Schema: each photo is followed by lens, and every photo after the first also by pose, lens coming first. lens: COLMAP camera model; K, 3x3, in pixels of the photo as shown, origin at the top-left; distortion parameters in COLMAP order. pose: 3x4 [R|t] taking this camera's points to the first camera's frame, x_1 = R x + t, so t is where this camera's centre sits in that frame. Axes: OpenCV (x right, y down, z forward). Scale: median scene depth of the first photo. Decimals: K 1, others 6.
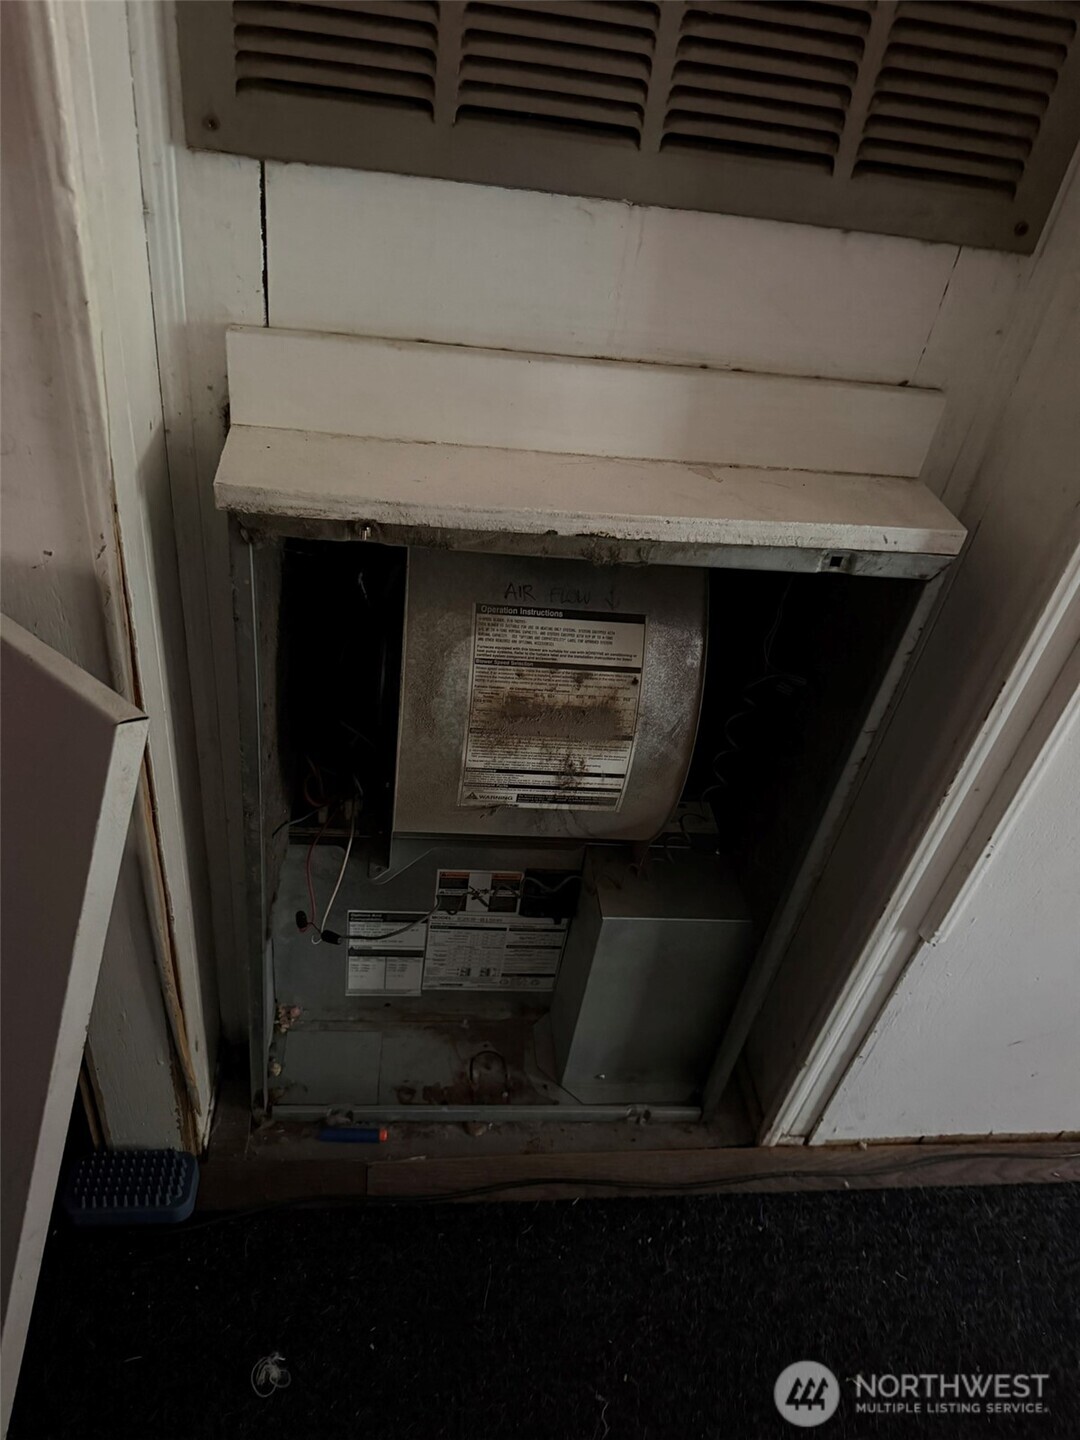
lens RADIAL K [[1006.4, 0, 540.0], [0, 1006.4, 720.0], [0, 0, 1]] dist [0.084670, -0.143430]
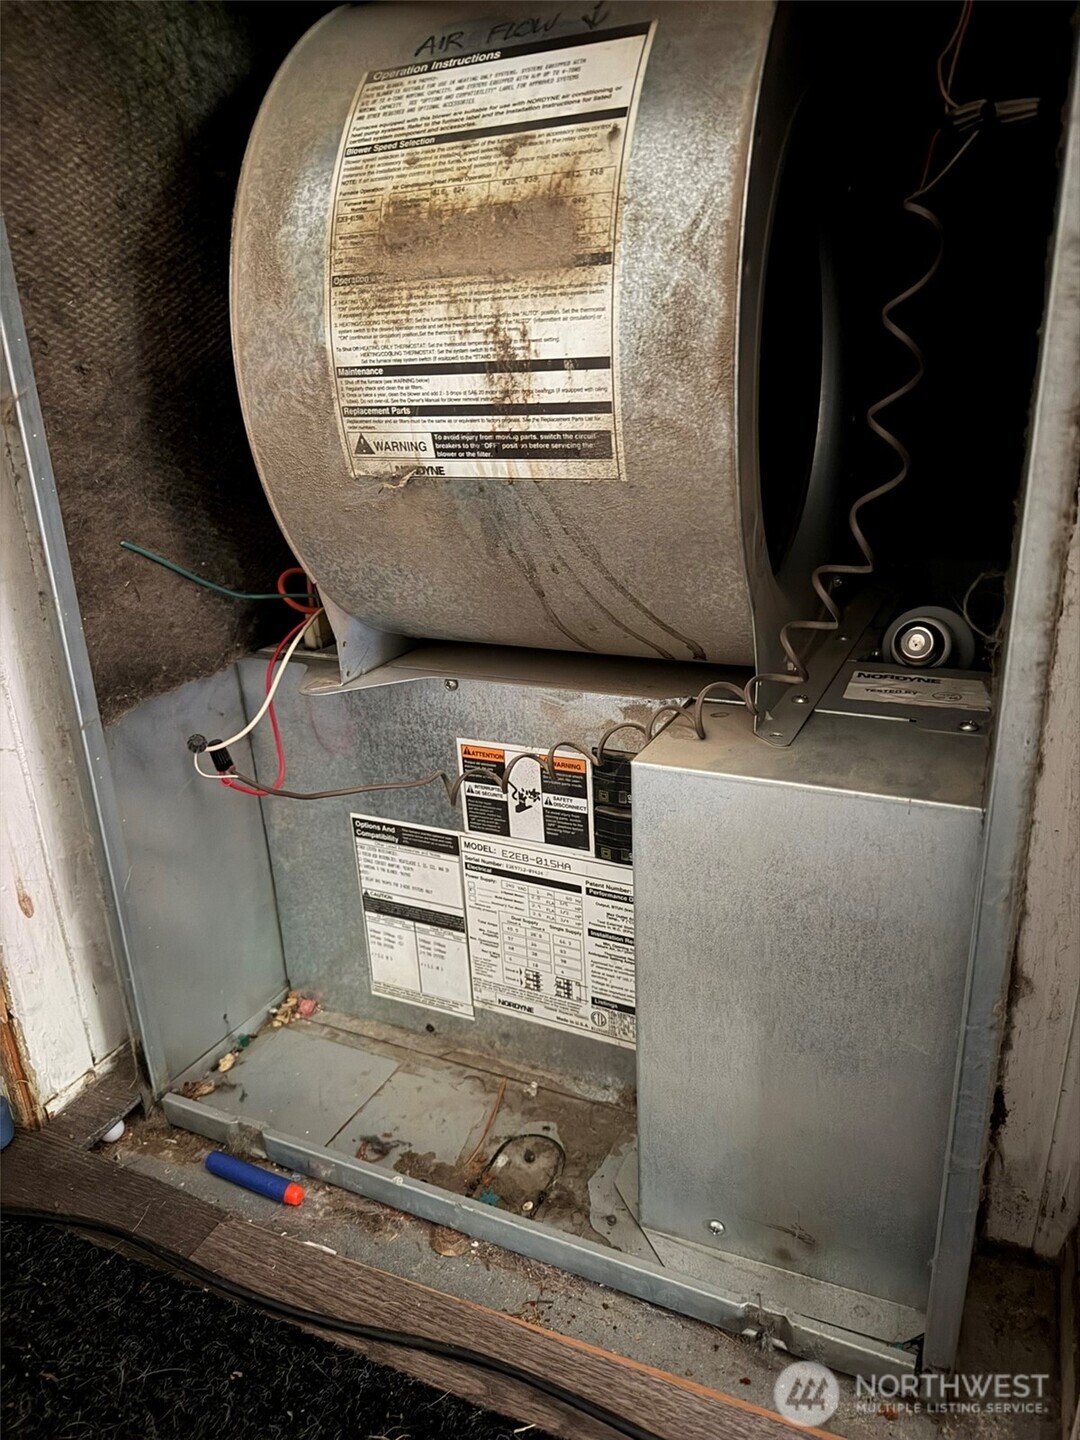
lens RADIAL K [[1006.4, 0, 540.0], [0, 1006.4, 720.0], [0, 0, 1]] dist [0.084670, -0.143430]
pose [[0.851332, 0.012126, -0.524487, 0.318823], [-0.181113, 0.945064, -0.272127, 0.363076], [0.492374, 0.326661, 0.806759, 0.662867]]
